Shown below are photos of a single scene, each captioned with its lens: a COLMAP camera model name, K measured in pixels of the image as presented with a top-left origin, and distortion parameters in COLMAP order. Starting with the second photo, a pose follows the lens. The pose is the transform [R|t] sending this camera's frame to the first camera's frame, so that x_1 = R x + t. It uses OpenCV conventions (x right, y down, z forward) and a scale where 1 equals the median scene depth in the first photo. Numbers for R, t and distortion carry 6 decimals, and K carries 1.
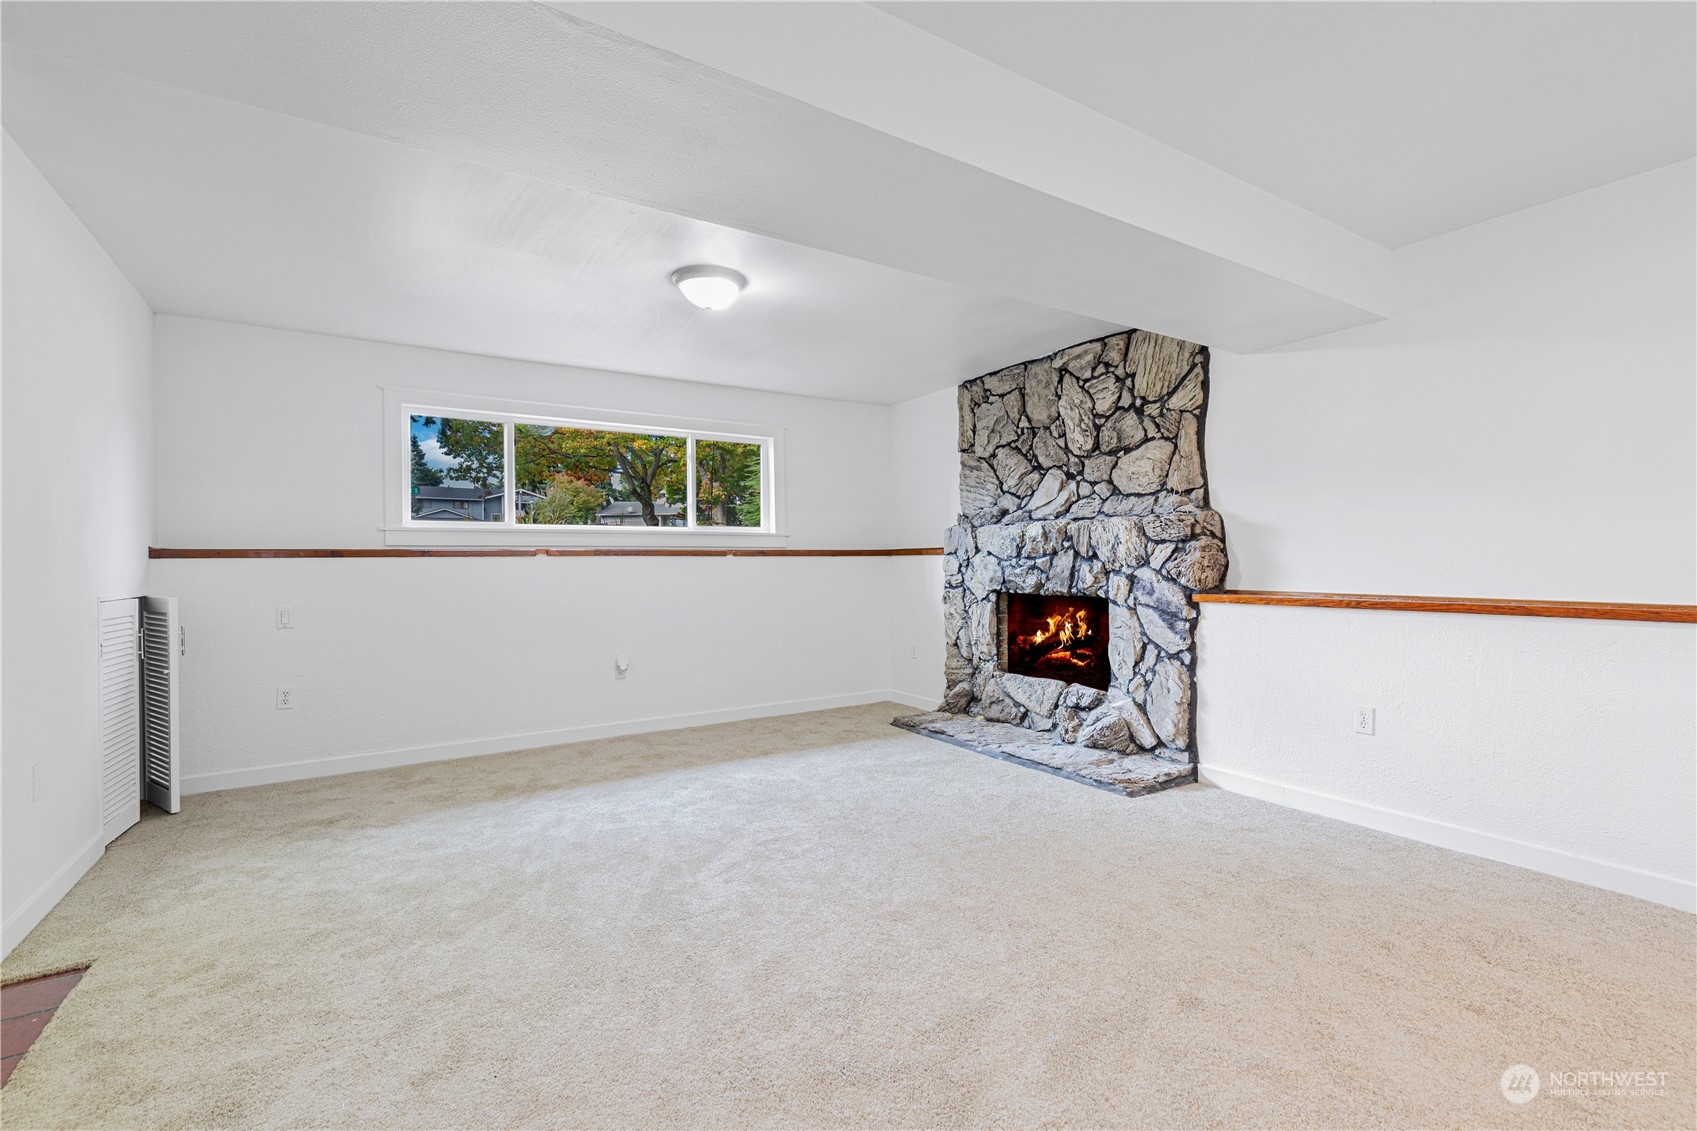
lens RADIAL K [[760.4, 0, 856.7], [0, 760.4, 563.7], [0, 0, 1]] dist [0.002533, -0.000070]
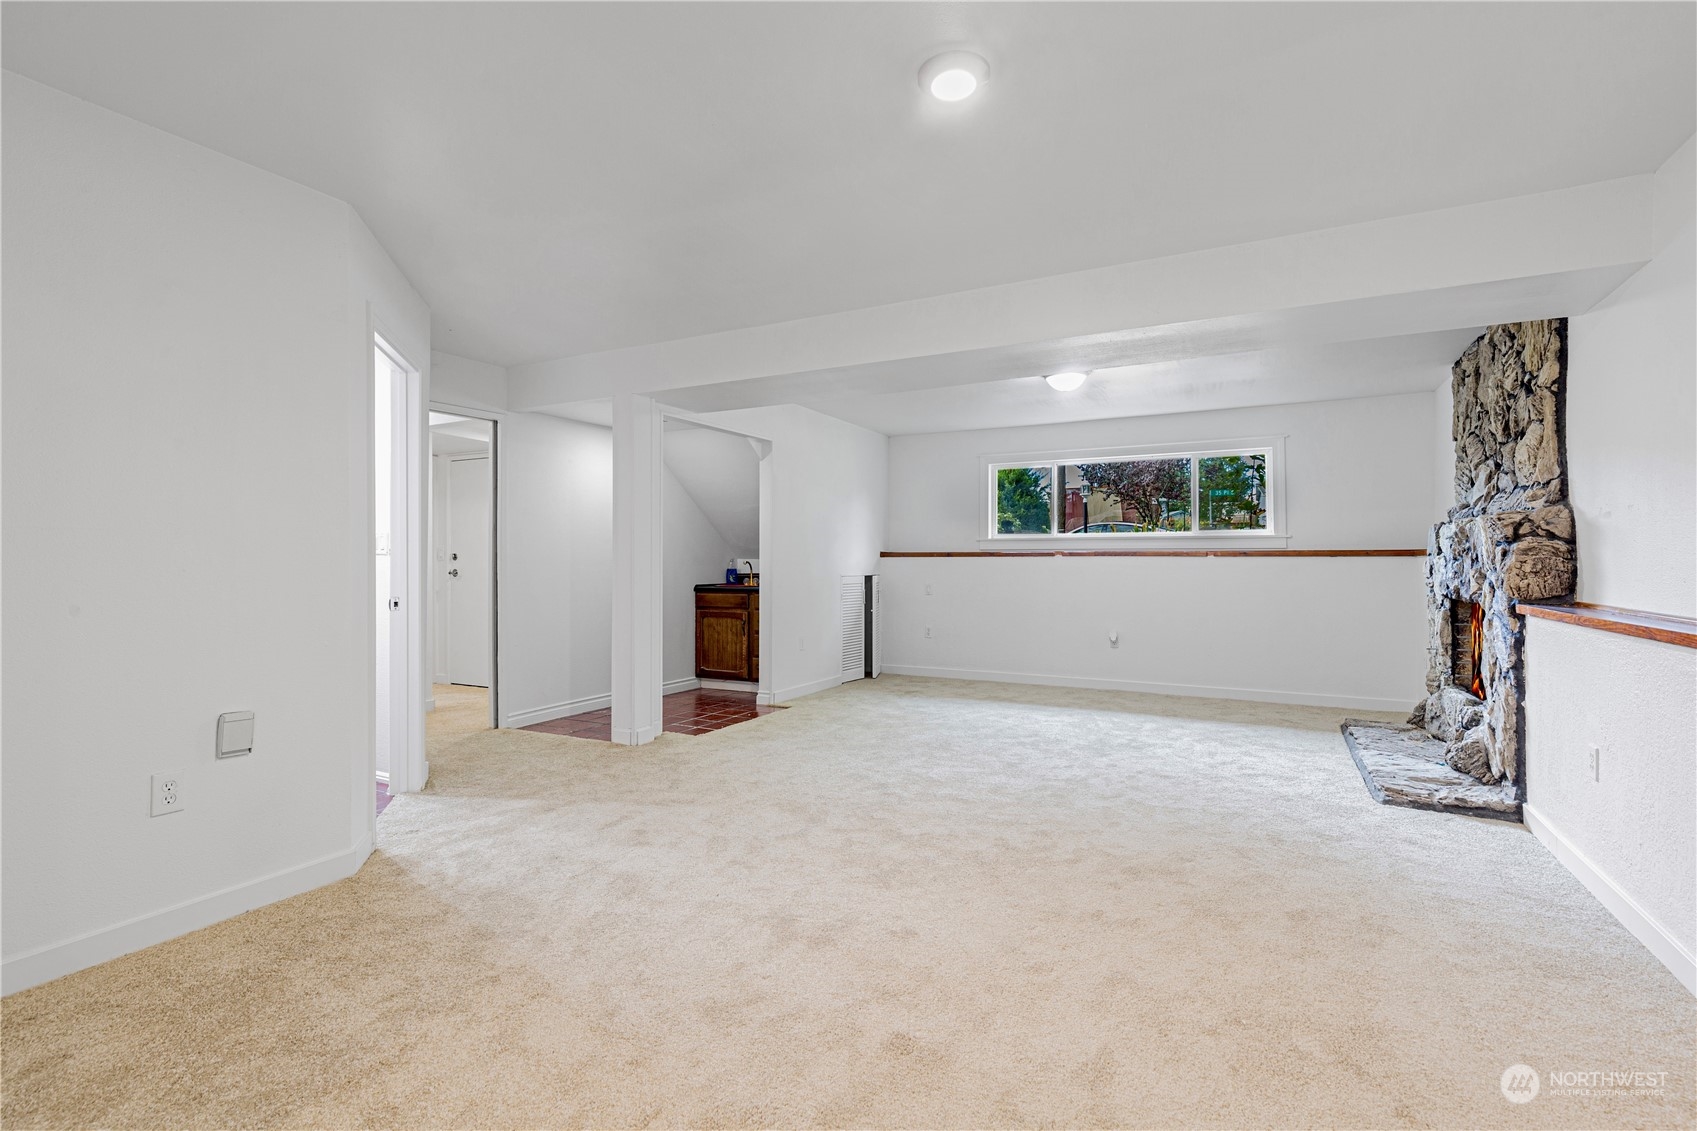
lens RADIAL K [[760.4, 0, 856.7], [0, 760.4, 563.7], [0, 0, 1]] dist [0.002533, -0.000070]
pose [[0.496832, 0.012566, -0.867756, 0.792753], [-0.008454, 0.999918, 0.009640, -0.007902], [0.867806, 0.002547, 0.496897, -0.078579]]
